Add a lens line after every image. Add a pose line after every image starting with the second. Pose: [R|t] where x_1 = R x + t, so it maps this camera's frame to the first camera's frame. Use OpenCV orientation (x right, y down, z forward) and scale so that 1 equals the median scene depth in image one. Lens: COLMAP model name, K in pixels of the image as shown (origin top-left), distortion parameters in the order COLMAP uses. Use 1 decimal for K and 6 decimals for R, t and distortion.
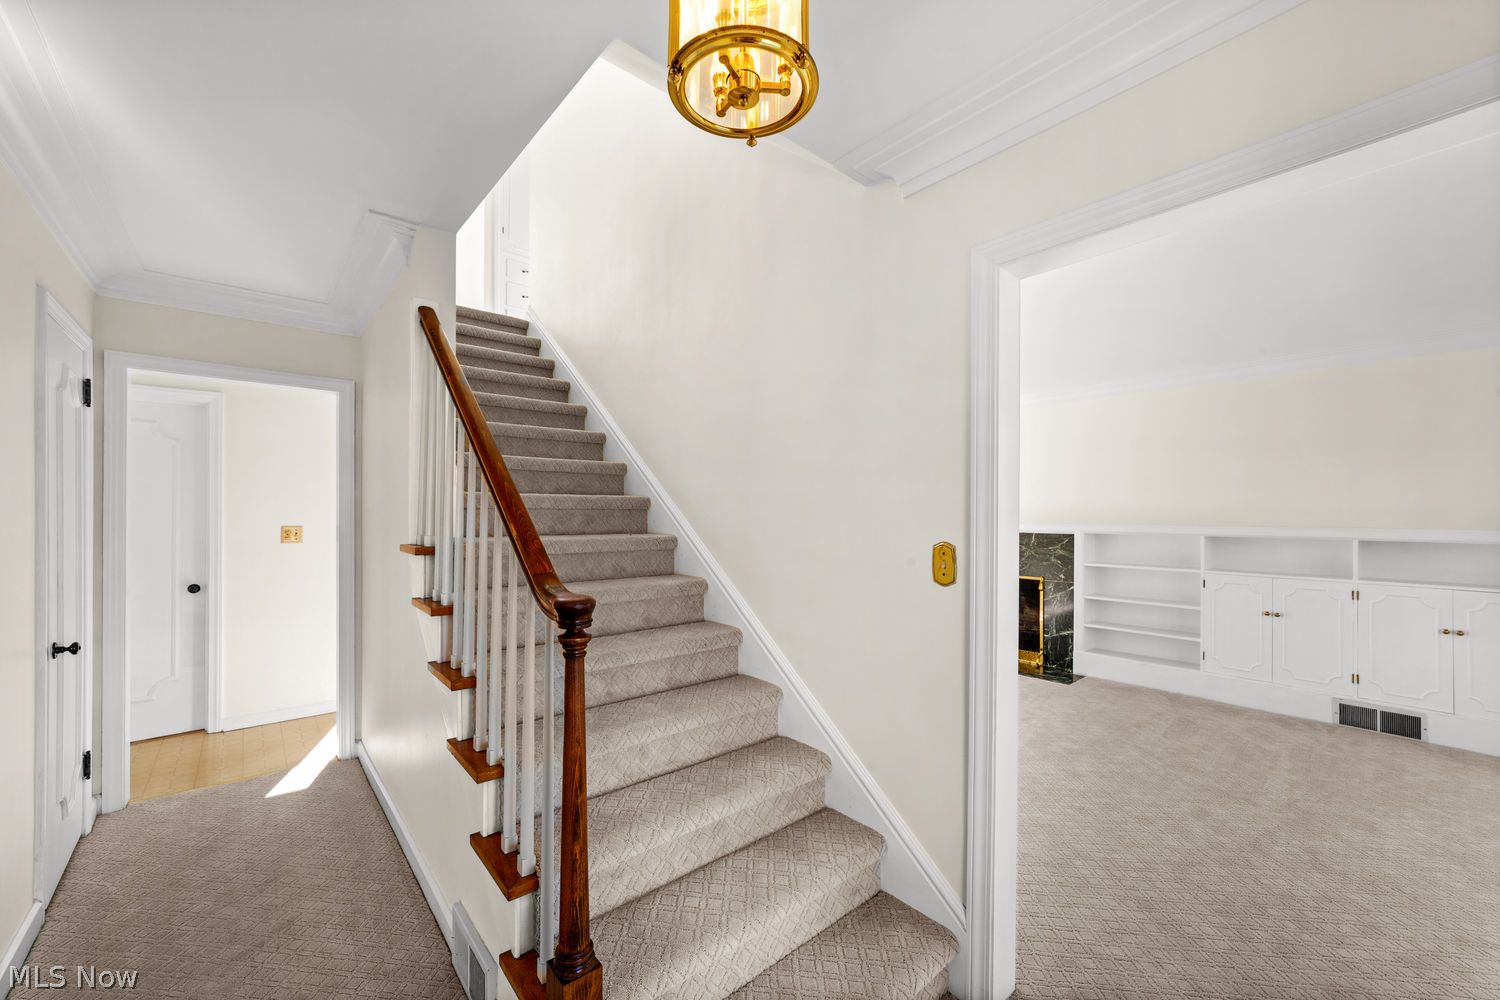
lens RADIAL K [[583.4, 0, 733.0], [0, 583.4, 510.5], [0, 0, 1]] dist [-0.018229, 0.007497]
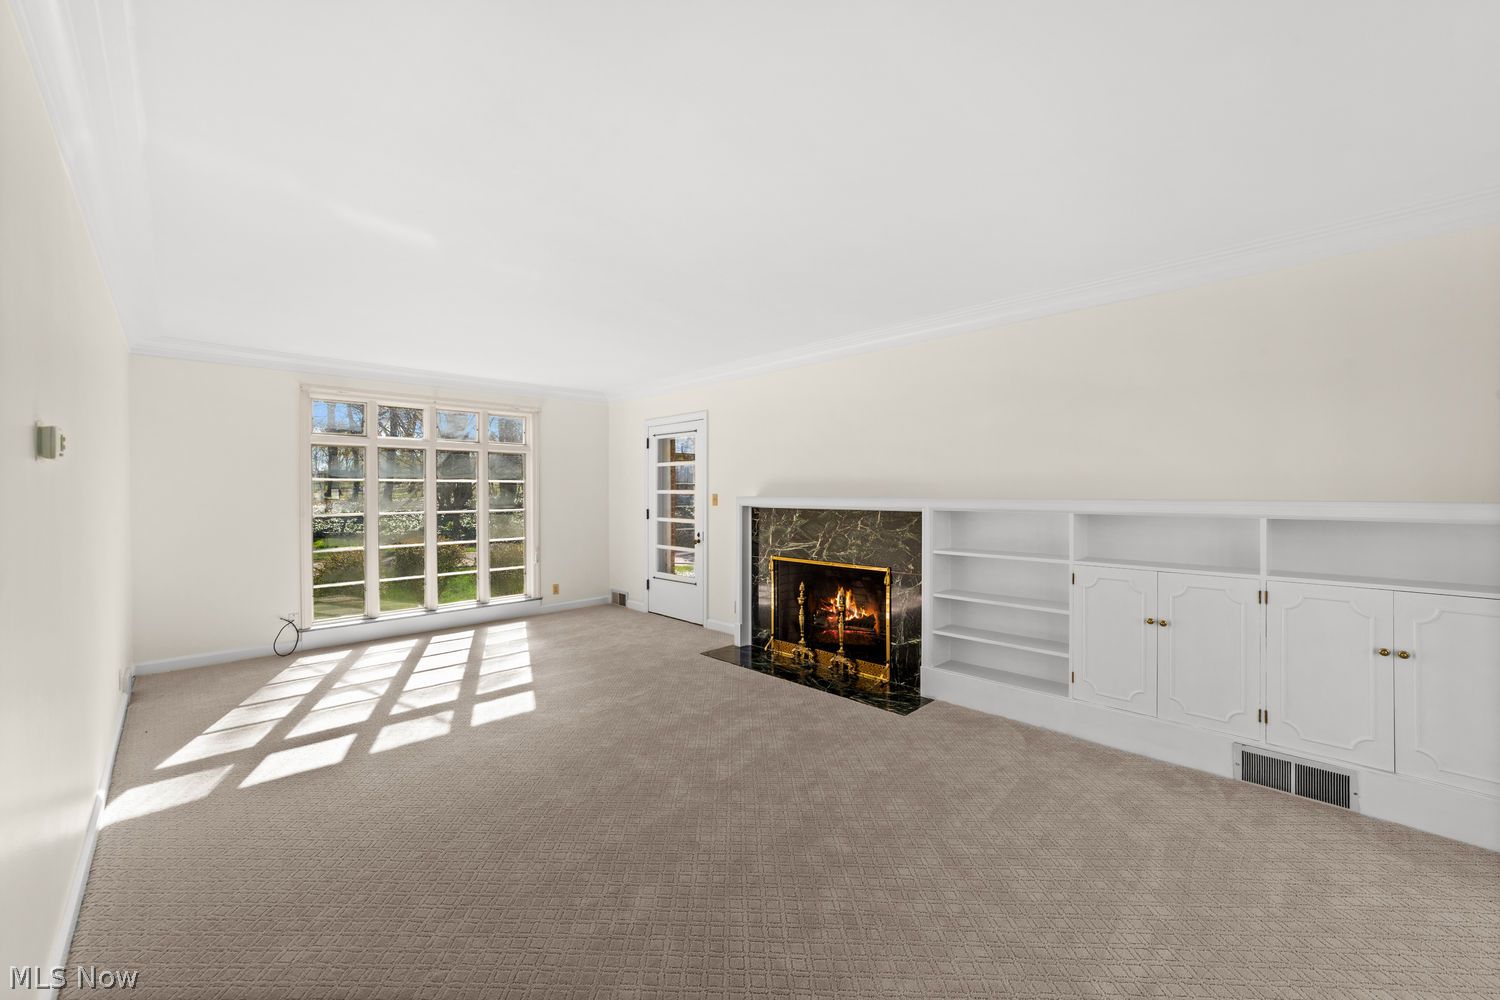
lens RADIAL K [[583.4, 0, 736.5], [0, 583.4, 491.4], [0, 0, 1]] dist [-0.018229, 0.007497]
pose [[0.997513, -0.005130, 0.070298, 0.341761], [0.004786, 0.999976, 0.005058, 0.010844], [-0.070322, -0.004709, 0.997513, 0.301544]]
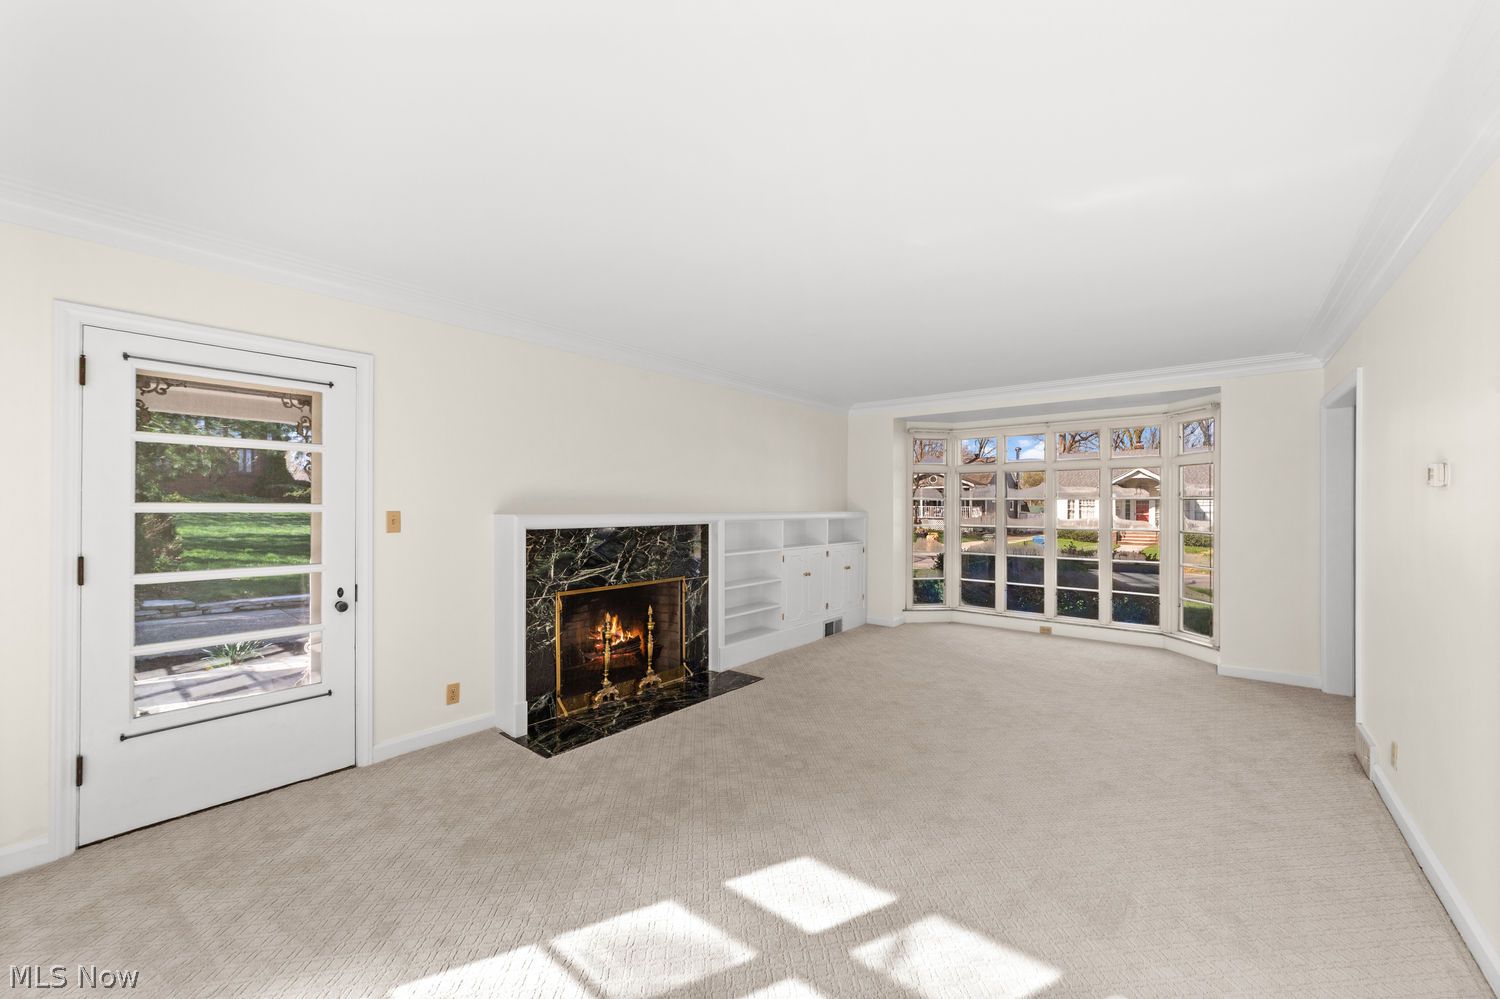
lens RADIAL K [[583.4, 0, 732.3], [0, 583.4, 508.4], [0, 0, 1]] dist [-0.018229, 0.007497]
pose [[-0.170542, -0.001261, 0.985350, -0.400773], [-0.002051, 0.999997, 0.000925, 0.017494], [-0.985348, -0.001863, -0.170544, 1.324053]]
